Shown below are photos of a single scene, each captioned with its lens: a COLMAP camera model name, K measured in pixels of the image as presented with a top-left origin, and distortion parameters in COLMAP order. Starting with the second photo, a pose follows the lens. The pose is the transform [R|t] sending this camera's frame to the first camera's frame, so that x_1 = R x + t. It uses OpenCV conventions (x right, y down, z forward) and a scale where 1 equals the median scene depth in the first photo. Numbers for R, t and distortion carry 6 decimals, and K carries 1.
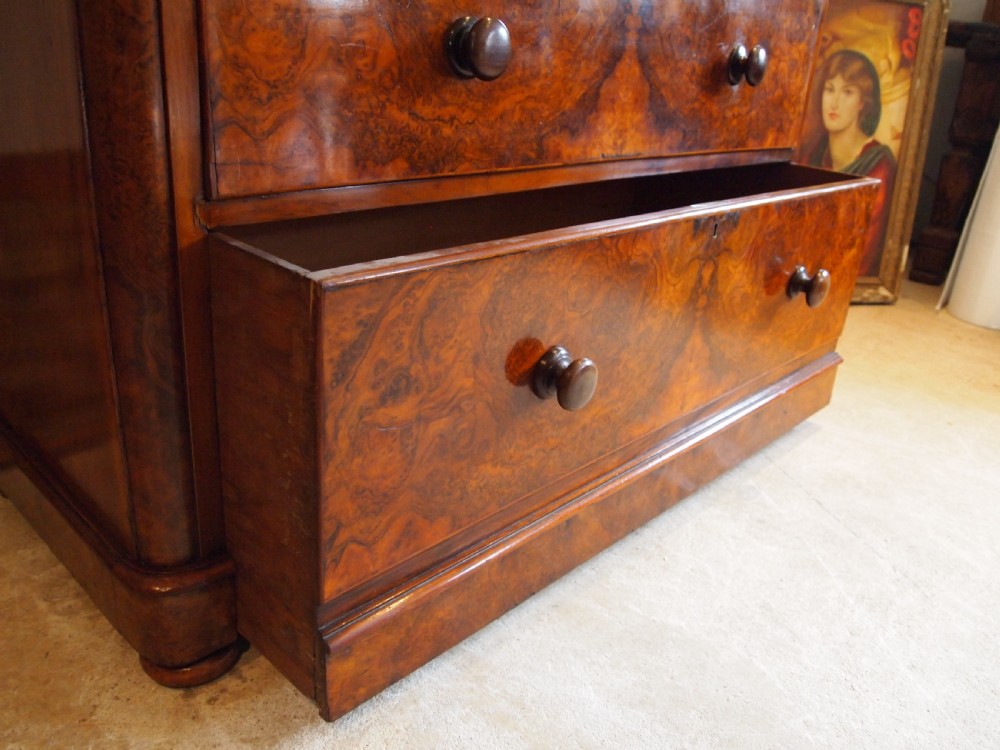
lens RADIAL K [[792.5, 0, 500.0], [0, 792.5, 375.0], [0, 0, 1]] dist [-0.051880, 0.005572]
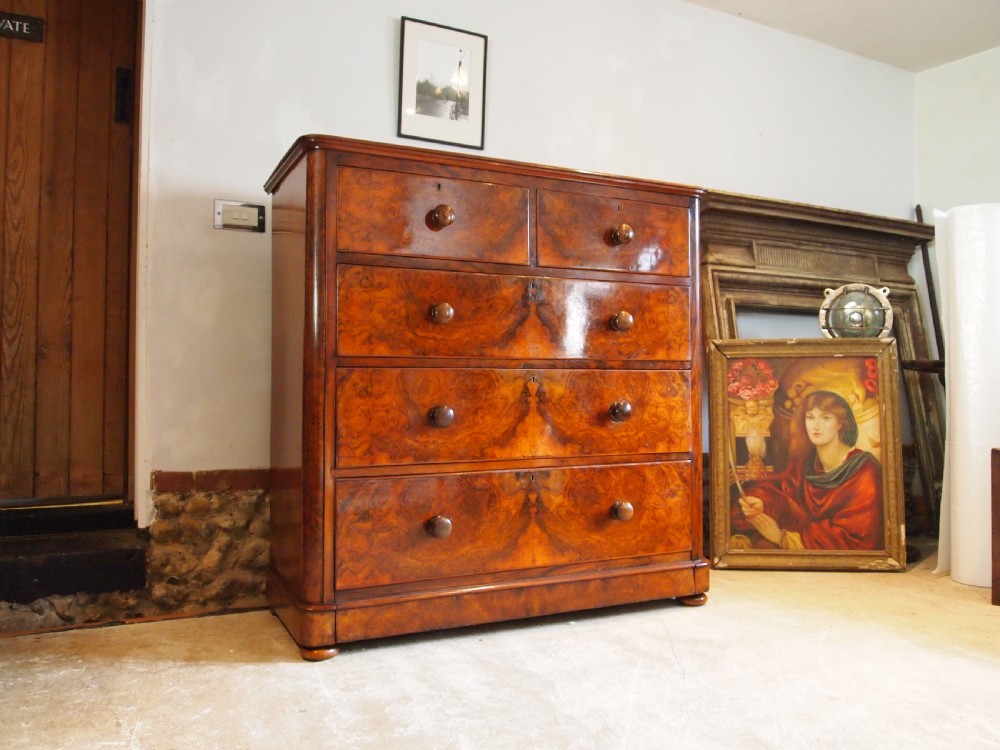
lens RADIAL K [[799.0, 0, 499.3], [0, 799.0, 376.3], [0, 0, 1]] dist [-0.045301, -0.000079]
pose [[0.926704, -0.090817, -0.364654, 0.433003], [-0.073164, 0.908188, -0.412118, 0.214870], [0.368602, 0.408591, 0.834977, -0.476115]]
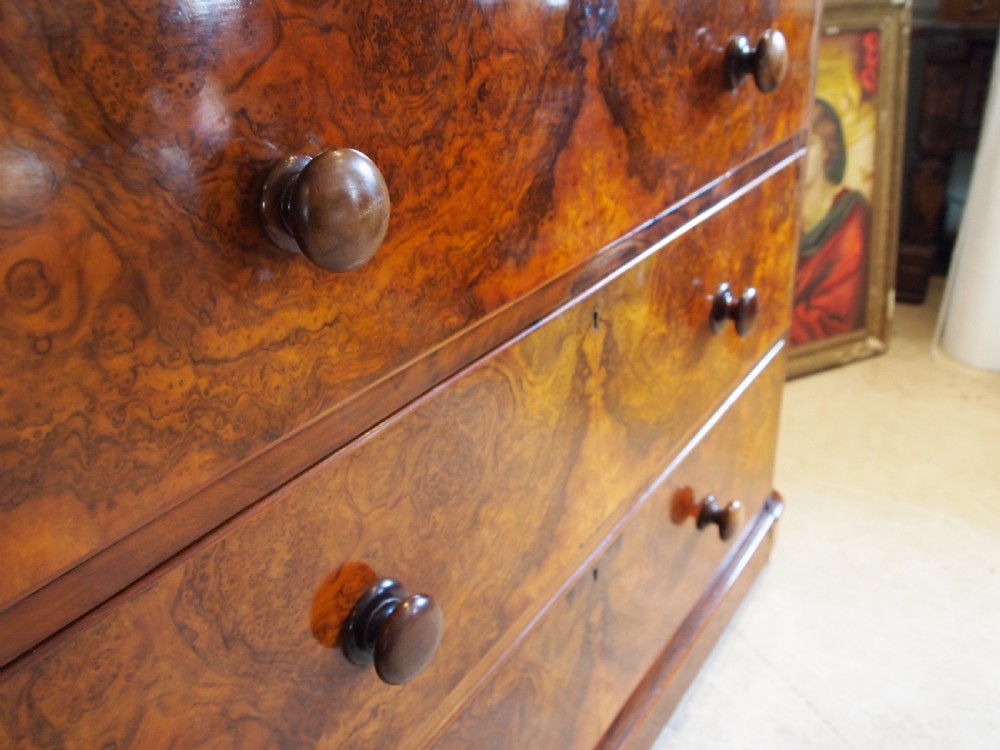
lens RADIAL K [[782.1, 0, 498.7], [0, 782.1, 377.4], [0, 0, 1]] dist [-0.045059, -0.006913]
pose [[0.982829, -0.181447, 0.033522, 0.027501], [0.178189, 0.980498, 0.082901, -0.241570], [-0.047911, -0.075504, 0.995994, 0.134276]]
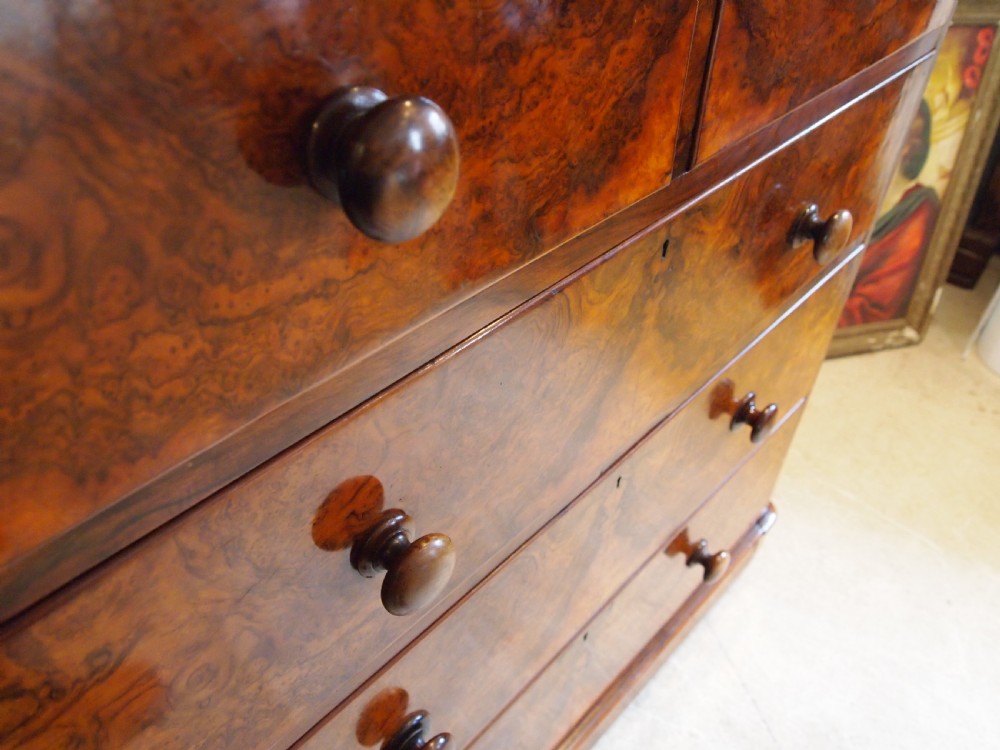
lens RADIAL K [[785.1, 0, 502.3], [0, 785.1, 376.6], [0, 0, 1]] dist [-0.043864, -0.002572]
pose [[0.998993, -0.033540, -0.029816, 0.038569], [0.041015, 0.952006, 0.303318, -0.391241], [0.018211, -0.304235, 0.952423, 0.112027]]
